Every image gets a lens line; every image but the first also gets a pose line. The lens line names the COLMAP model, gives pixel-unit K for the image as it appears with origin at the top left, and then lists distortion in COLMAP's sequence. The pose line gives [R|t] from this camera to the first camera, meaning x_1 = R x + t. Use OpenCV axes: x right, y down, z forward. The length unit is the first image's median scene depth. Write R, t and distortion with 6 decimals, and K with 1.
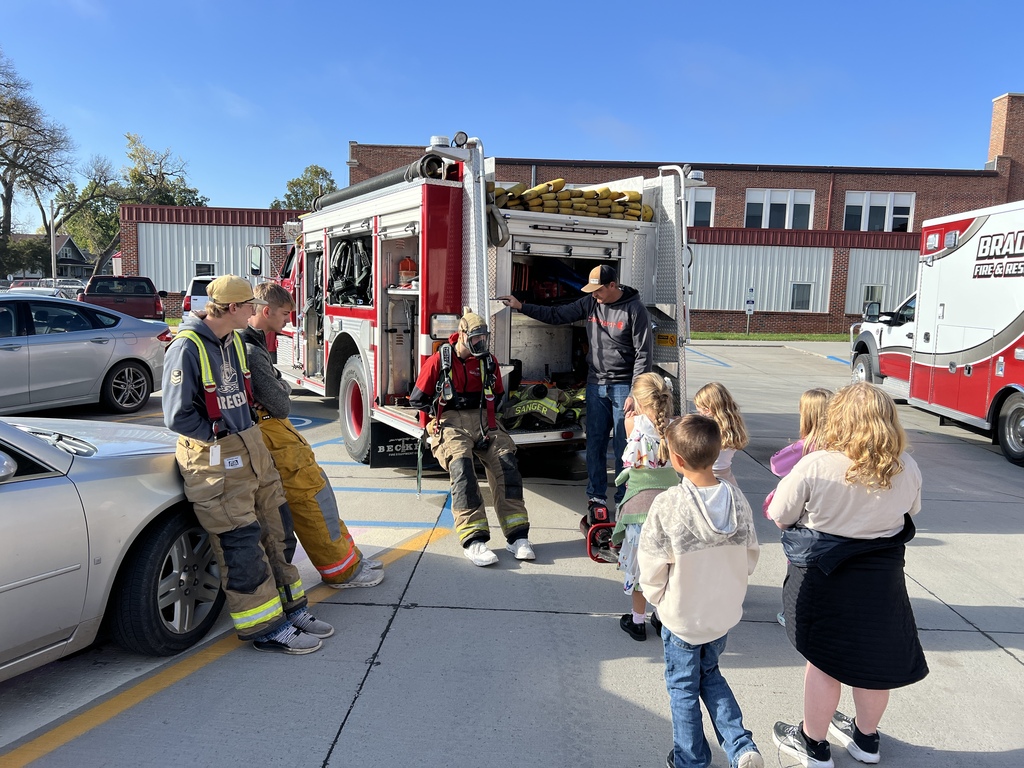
lens RADIAL K [[785.0, 0, 514.8], [0, 785.0, 389.1], [0, 0, 1]] dist [-0.006001, -0.008631]
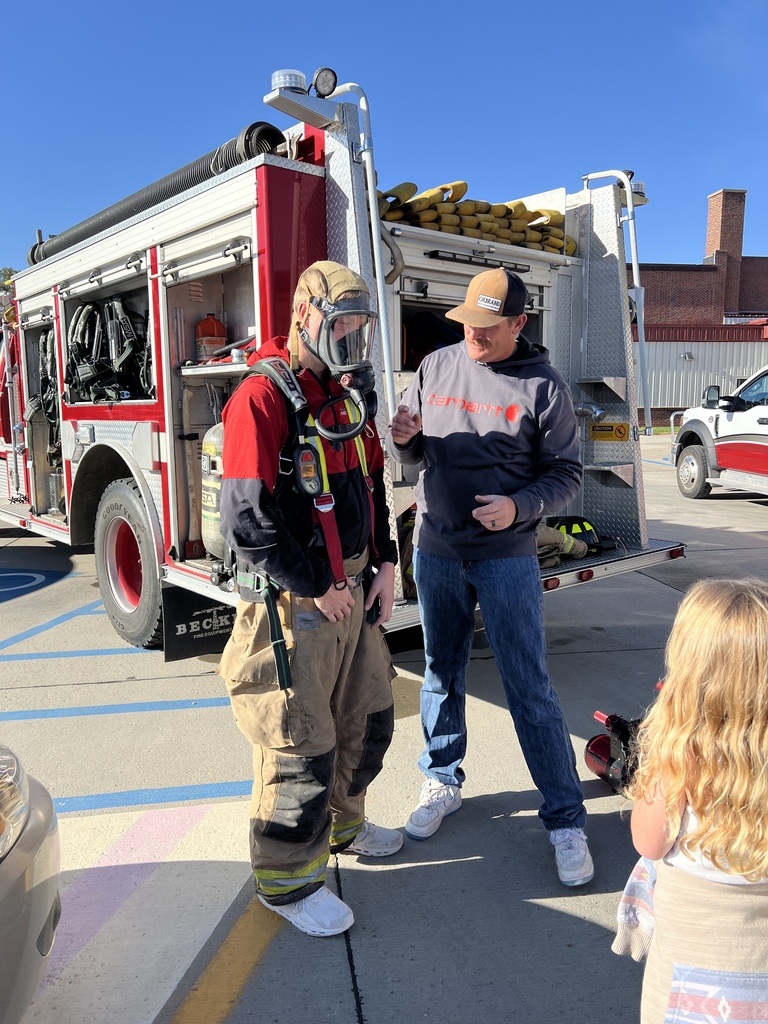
lens RADIAL K [[785.0, 0, 388.2], [0, 785.0, 504.8], [0, 0, 1]] dist [-0.006001, -0.008631]
pose [[0.980730, -0.061580, 0.185408, -0.109350], [0.060032, 0.998099, 0.013958, -0.018804], [-0.185915, -0.002559, 0.982562, 0.332919]]
